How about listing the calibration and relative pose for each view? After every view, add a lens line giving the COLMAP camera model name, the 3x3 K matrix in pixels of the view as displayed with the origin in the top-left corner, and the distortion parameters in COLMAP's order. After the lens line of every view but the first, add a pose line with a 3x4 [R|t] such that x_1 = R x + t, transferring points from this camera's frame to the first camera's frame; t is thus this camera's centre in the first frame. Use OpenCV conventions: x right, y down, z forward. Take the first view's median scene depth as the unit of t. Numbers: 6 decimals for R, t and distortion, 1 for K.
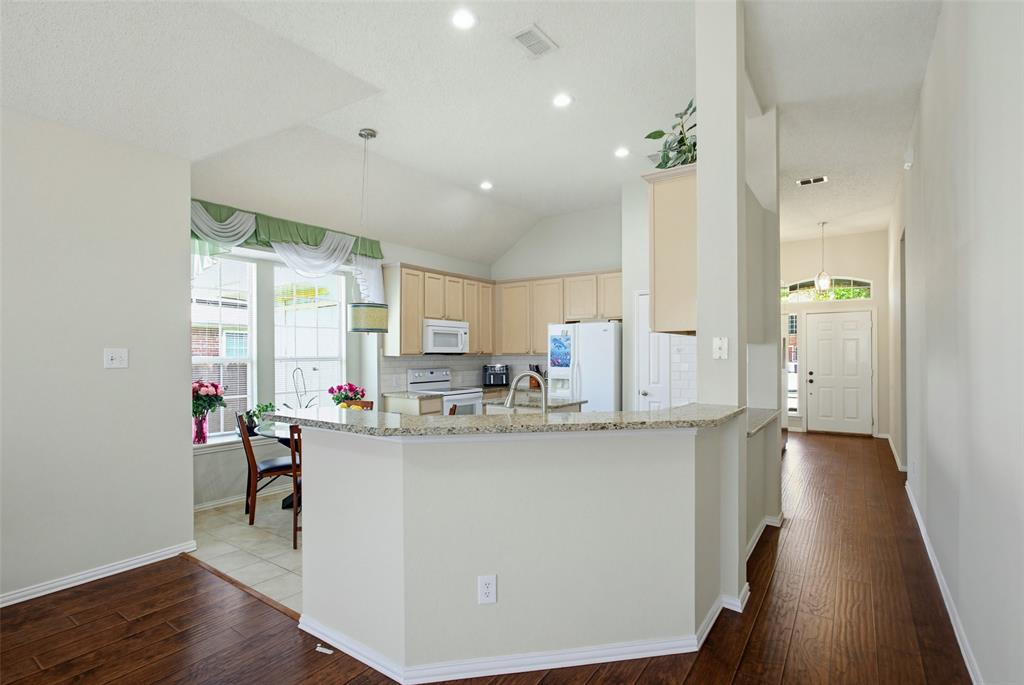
lens RADIAL K [[493.7, 0, 507.4], [0, 493.7, 352.5], [0, 0, 1]] dist [-0.001179, 0.000032]
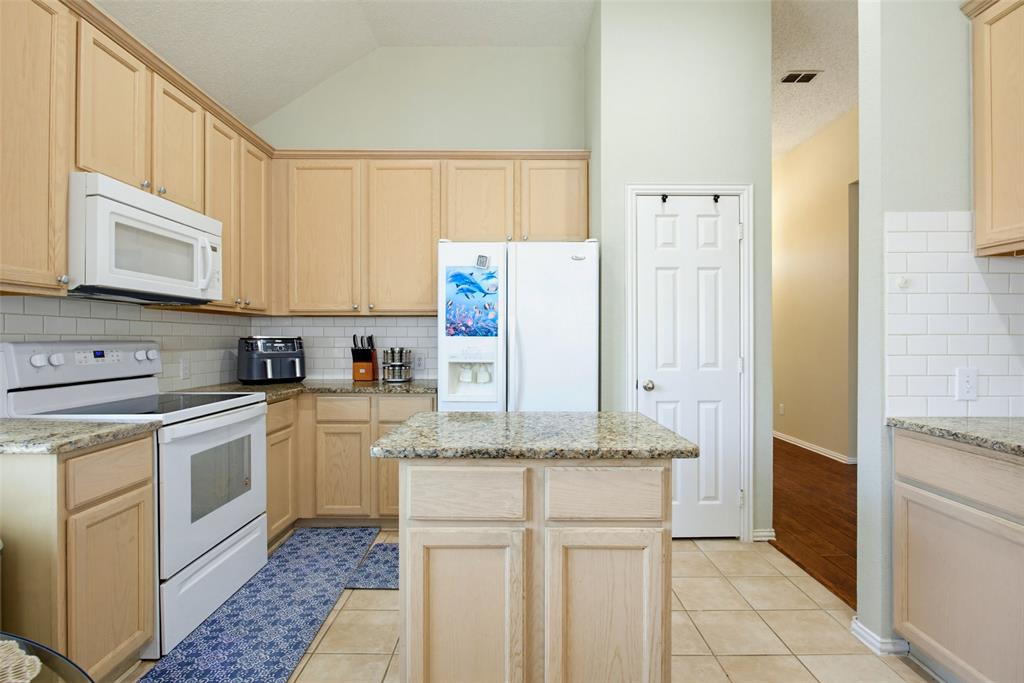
lens RADIAL K [[488.4, 0, 512.0], [0, 488.4, 341.5], [0, 0, 1]] dist [-0.013505, -0.000200]
pose [[0.820009, 0.001732, 0.572349, -0.117732], [-0.005346, 0.999975, 0.004633, 0.031258], [-0.572326, -0.006859, 0.819997, 0.604062]]
